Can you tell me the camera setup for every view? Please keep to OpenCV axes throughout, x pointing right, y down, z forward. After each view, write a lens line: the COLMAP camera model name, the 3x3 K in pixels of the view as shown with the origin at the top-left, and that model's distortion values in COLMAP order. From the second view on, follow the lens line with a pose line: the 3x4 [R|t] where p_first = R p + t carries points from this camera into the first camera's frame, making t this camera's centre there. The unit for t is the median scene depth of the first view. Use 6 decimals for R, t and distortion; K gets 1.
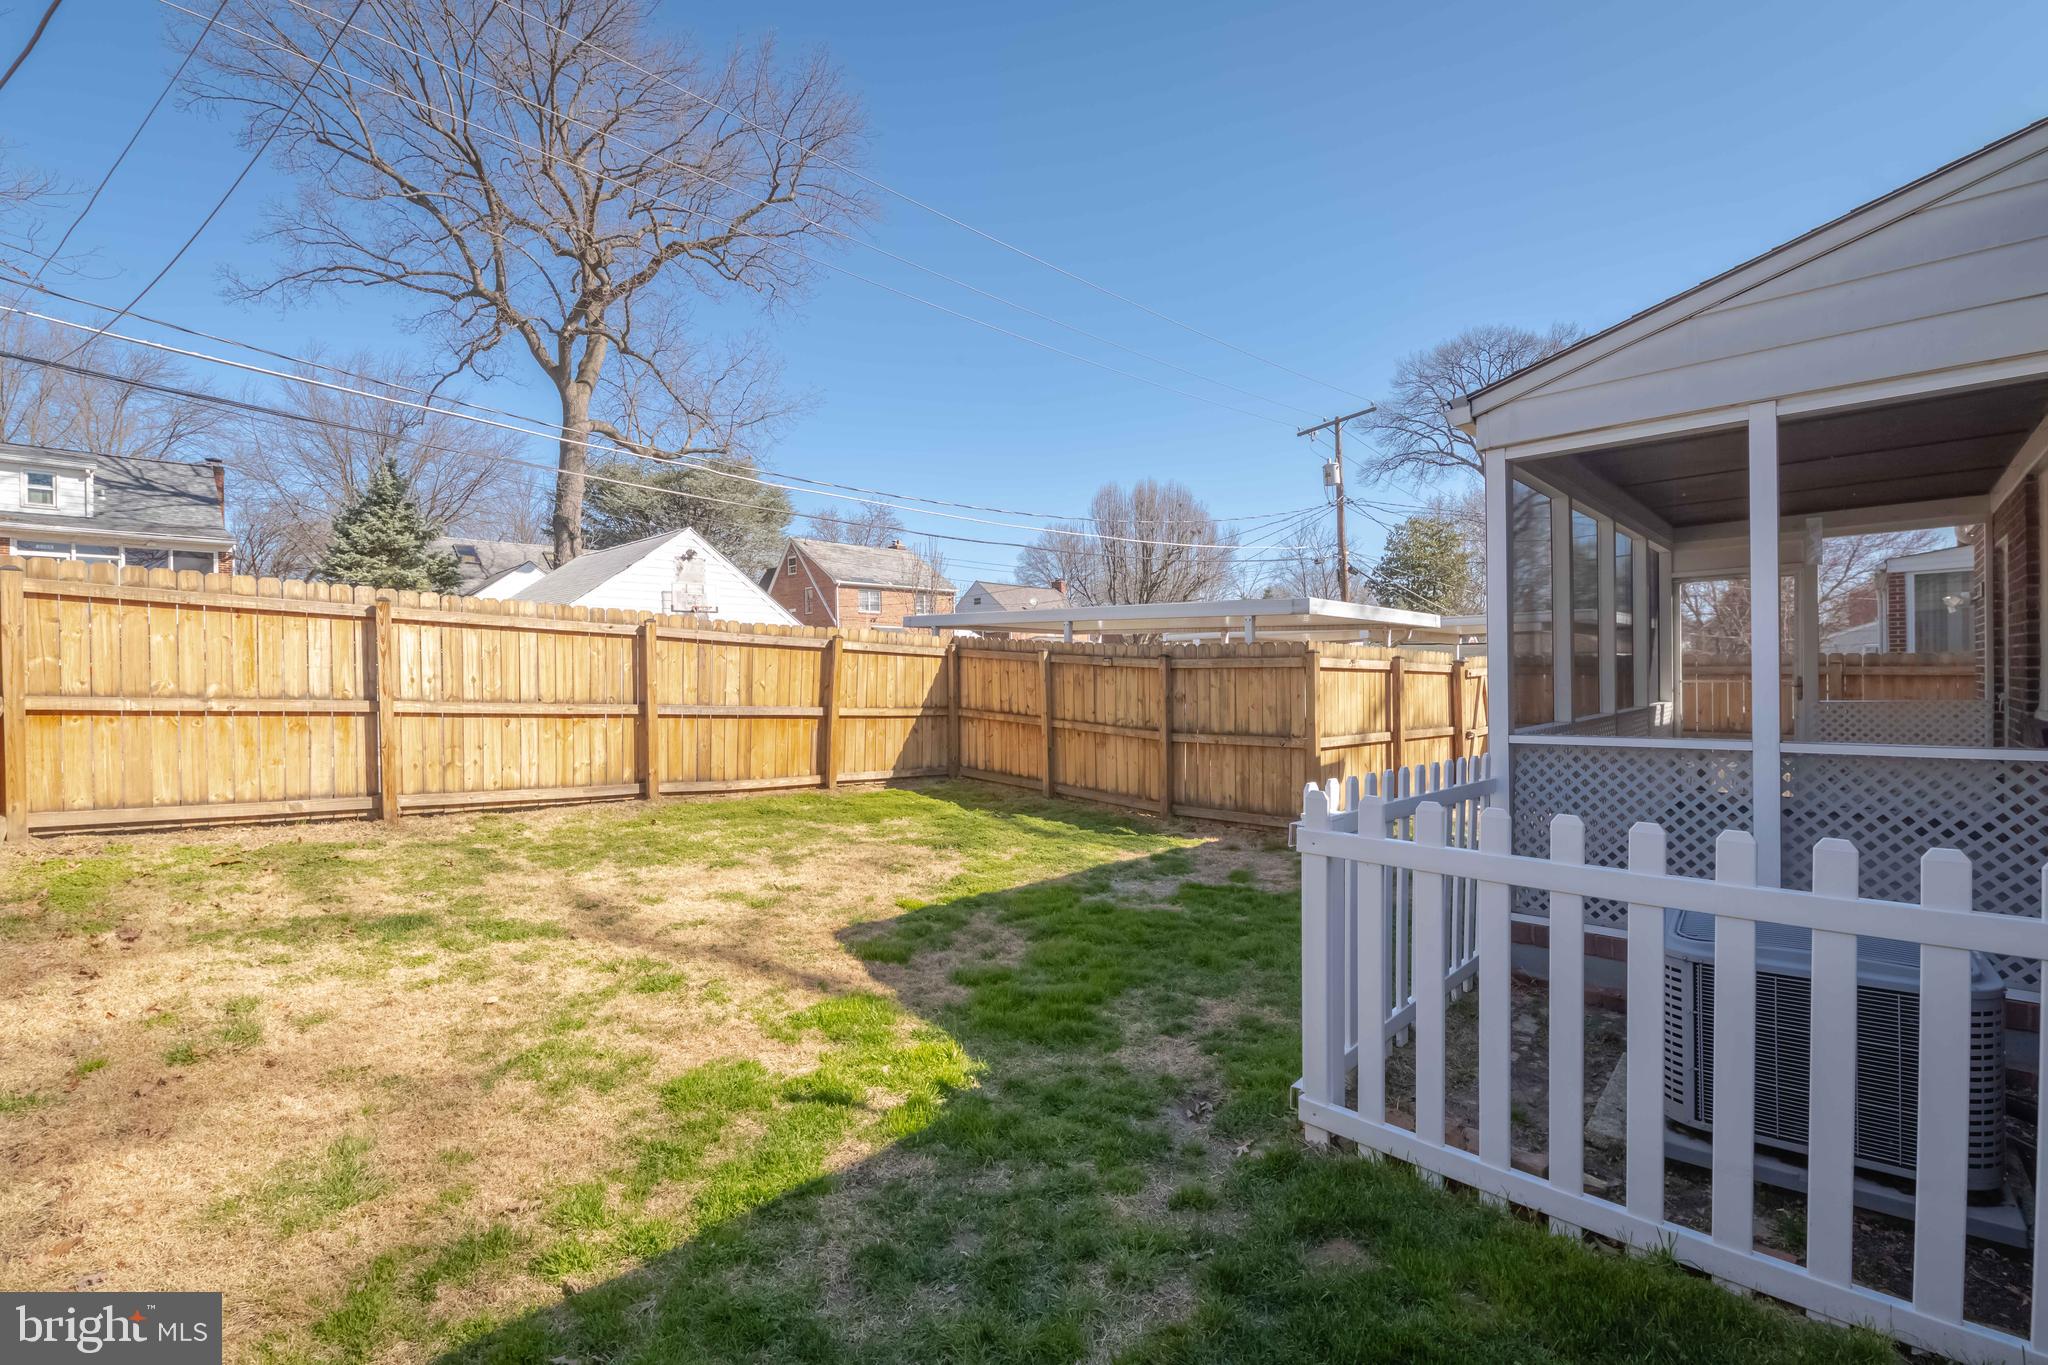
lens RADIAL K [[875.0, 0, 1028.4], [0, 875.0, 678.4], [0, 0, 1]] dist [0.000184, -0.000723]
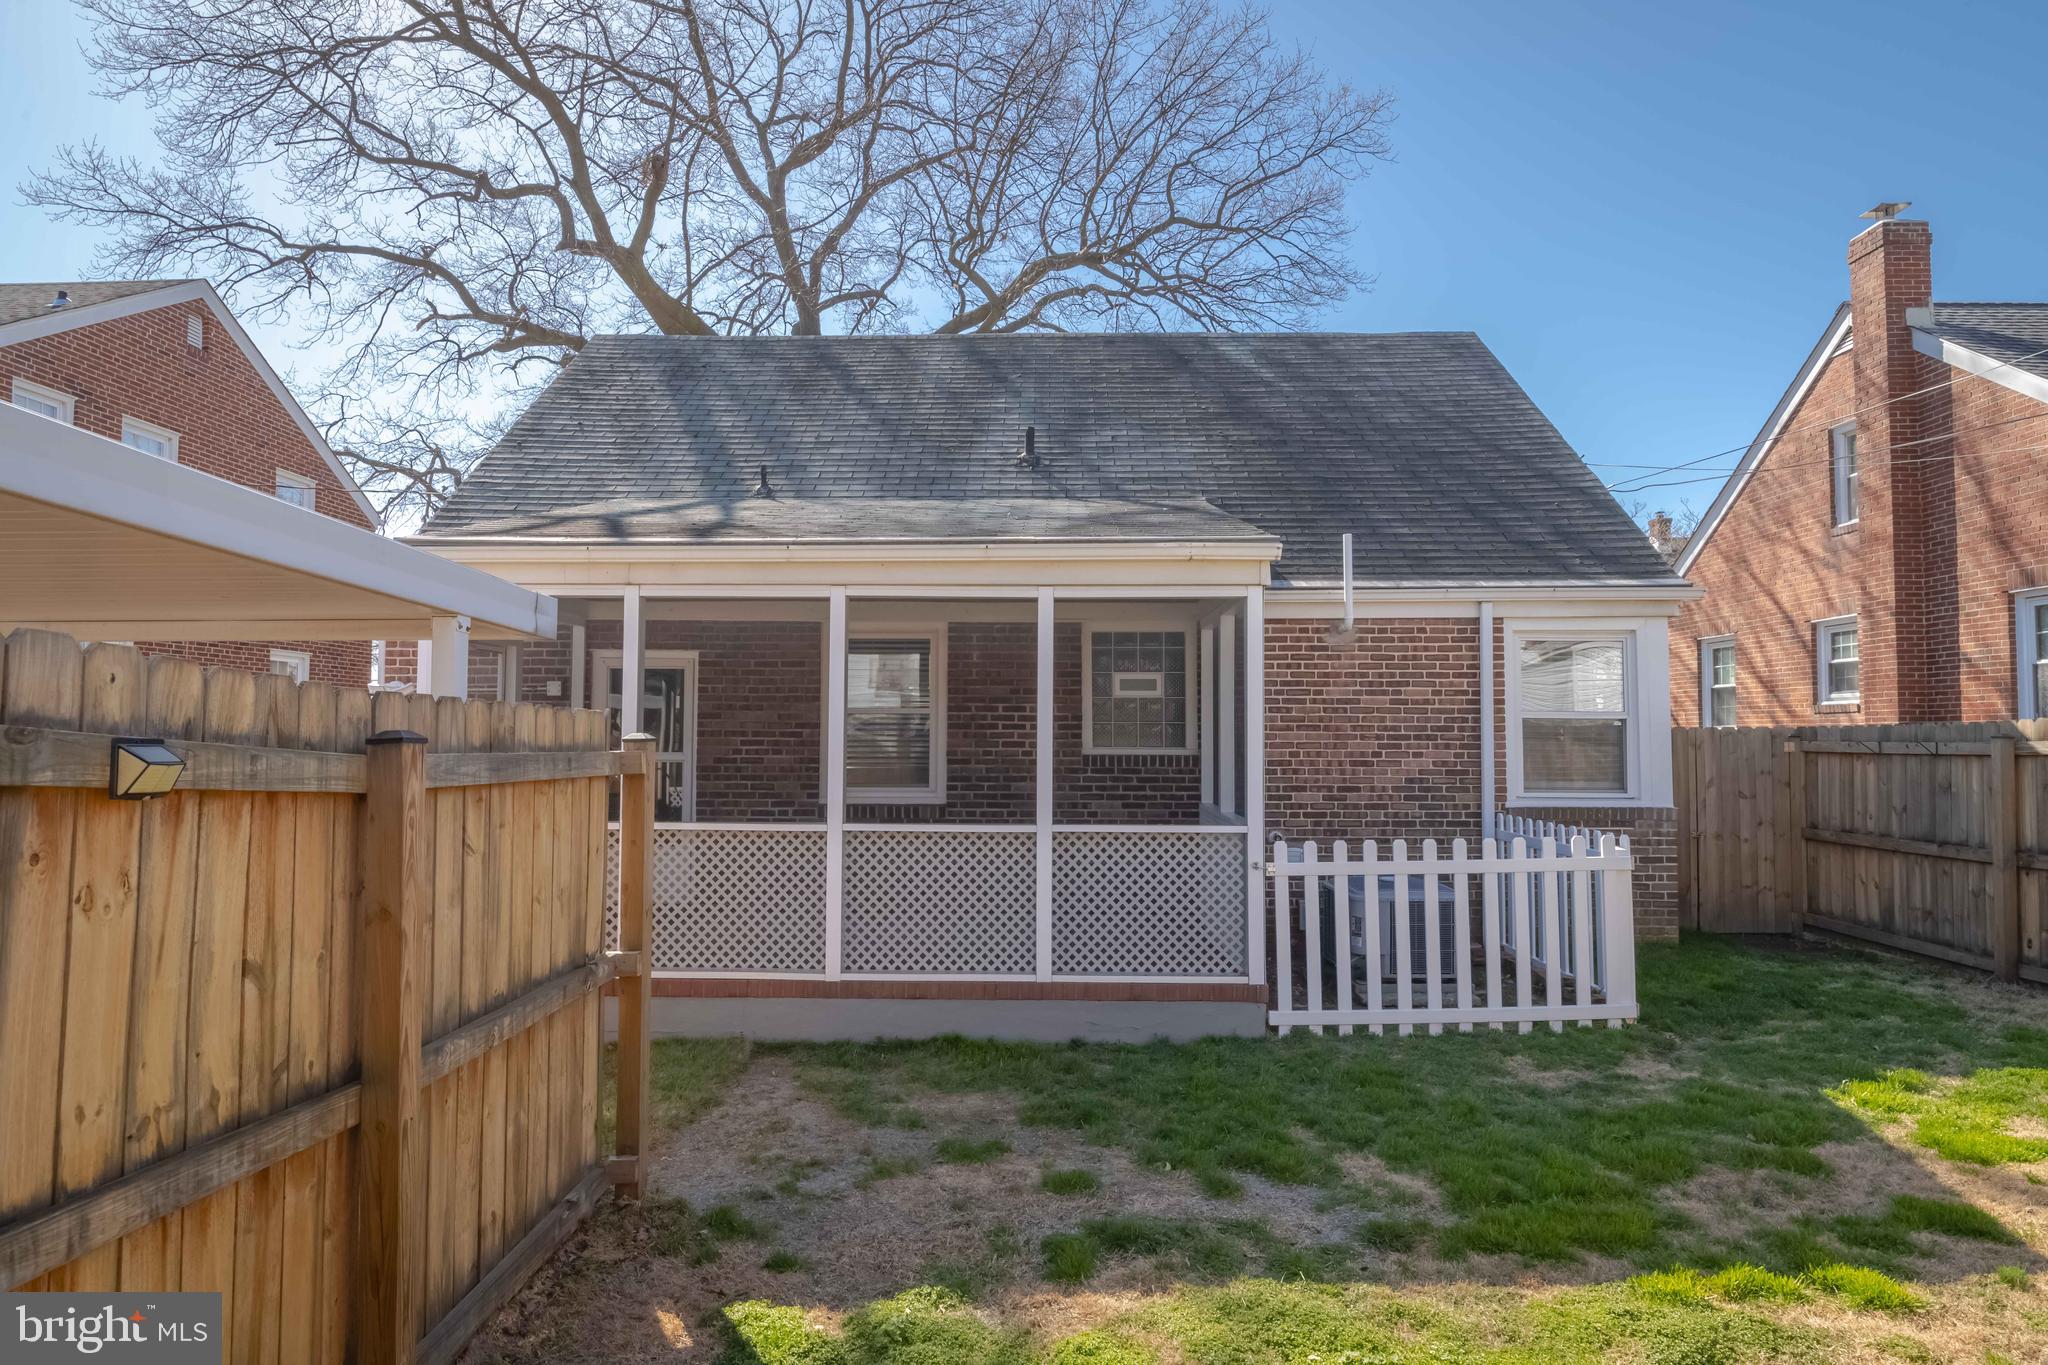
lens RADIAL K [[1147.6, 0, 1021.9], [0, 1147.6, 681.1], [0, 0, 1]] dist [0.000448, -0.000227]
pose [[-0.693955, 0.039606, 0.718928, -0.148070], [0.005837, 0.998763, -0.049388, -0.019758], [-0.719995, -0.030076, -0.693328, 0.983075]]
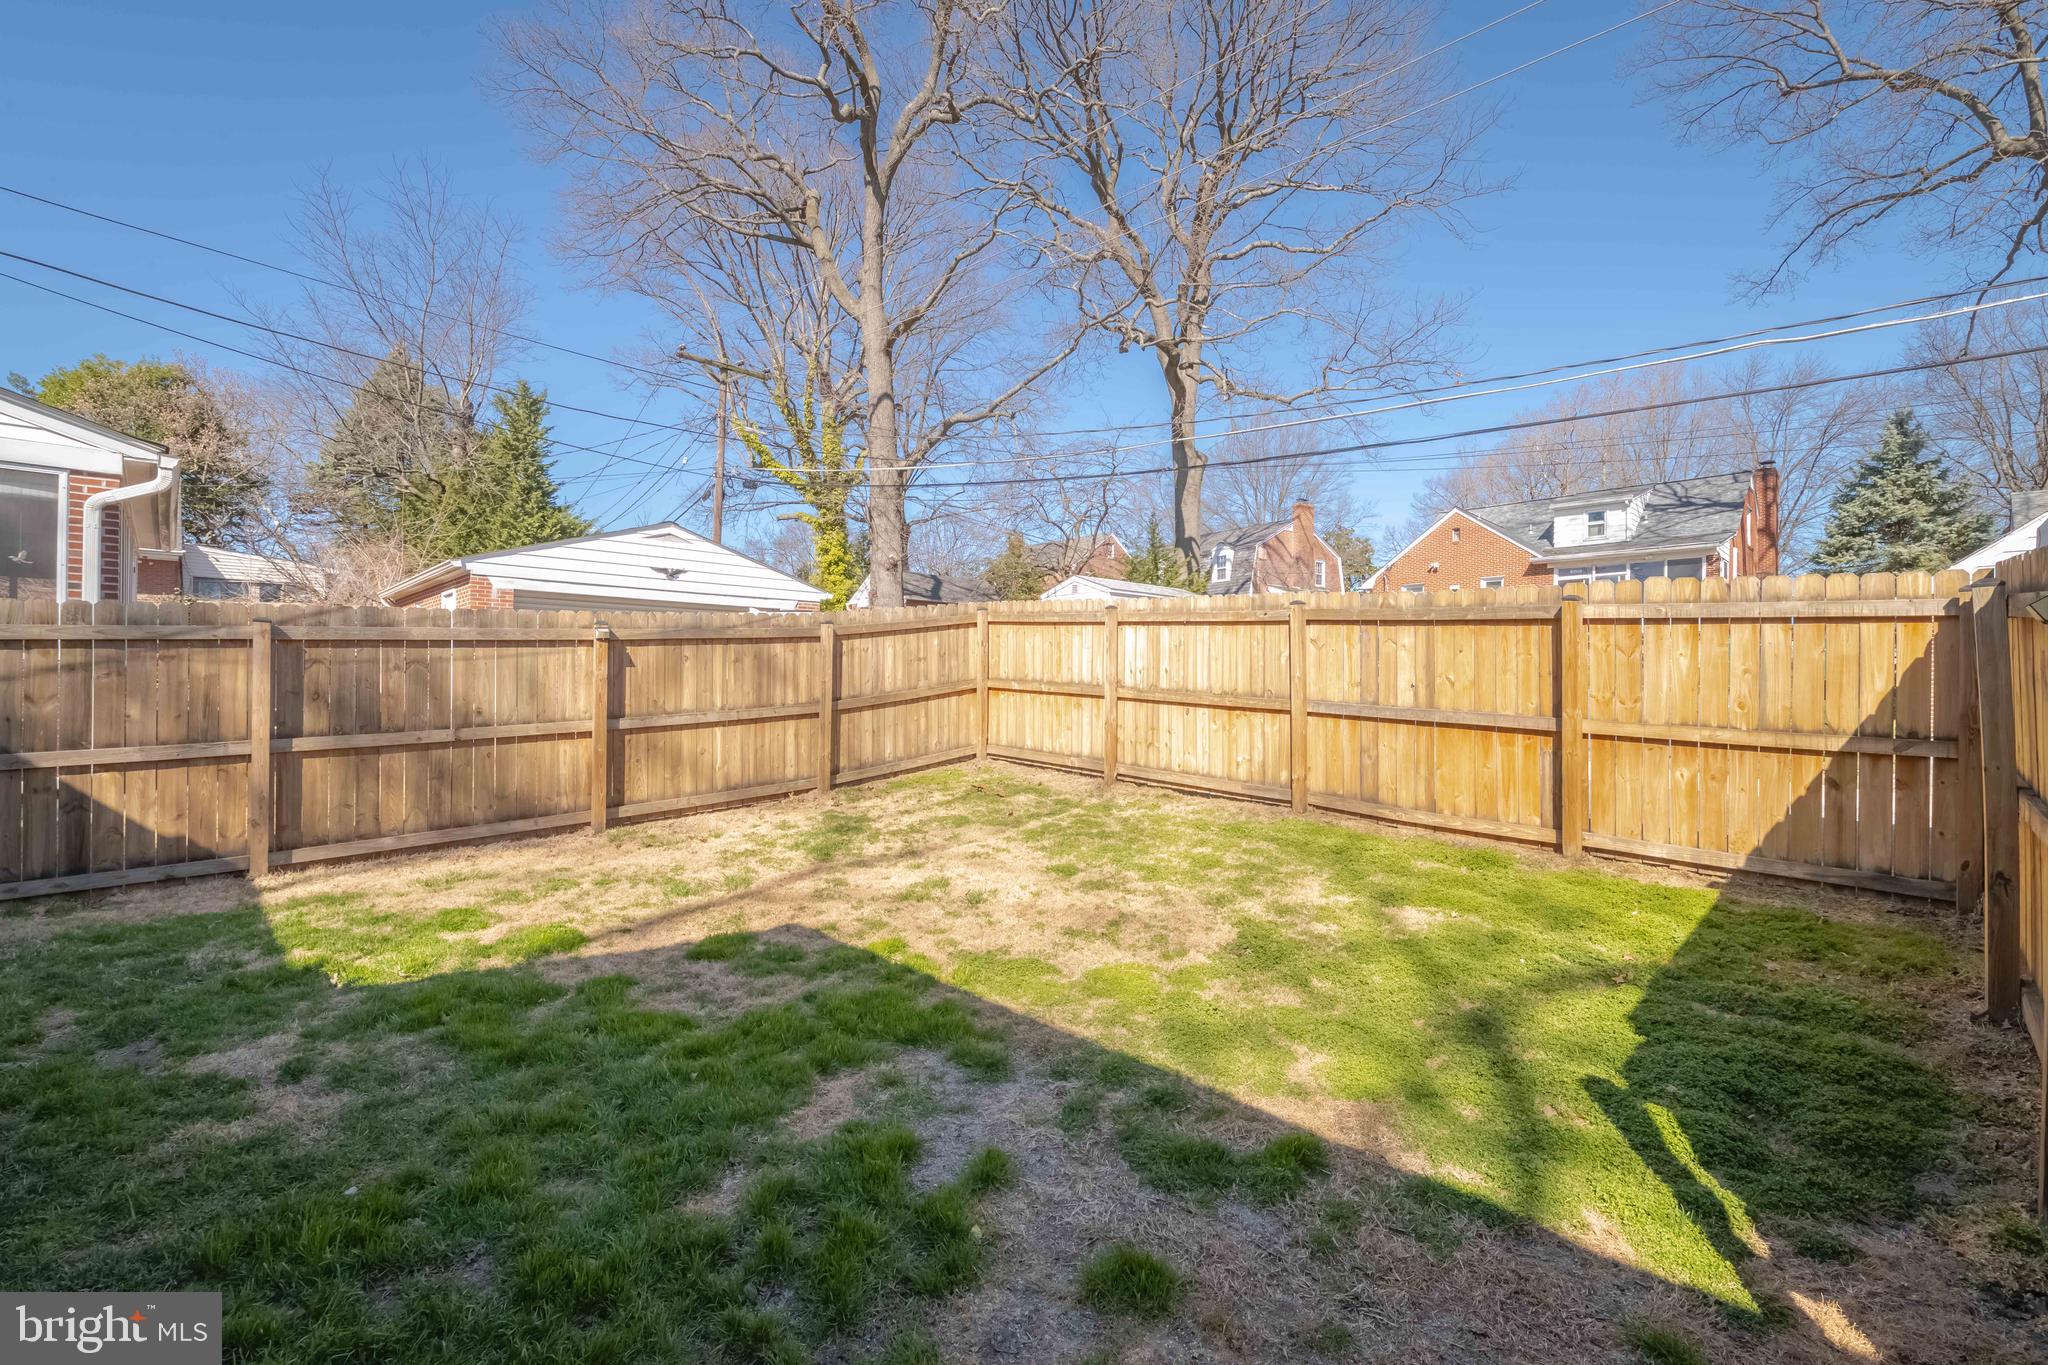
lens RADIAL K [[875.0, 0, 1015.7], [0, 875.0, 675.8], [0, 0, 1]] dist [0.000184, -0.000723]
pose [[-0.009155, 0.001712, -0.999957, 0.372729], [-0.008081, 0.999966, 0.001786, 0.005920], [0.999925, 0.008097, -0.009141, 0.630831]]
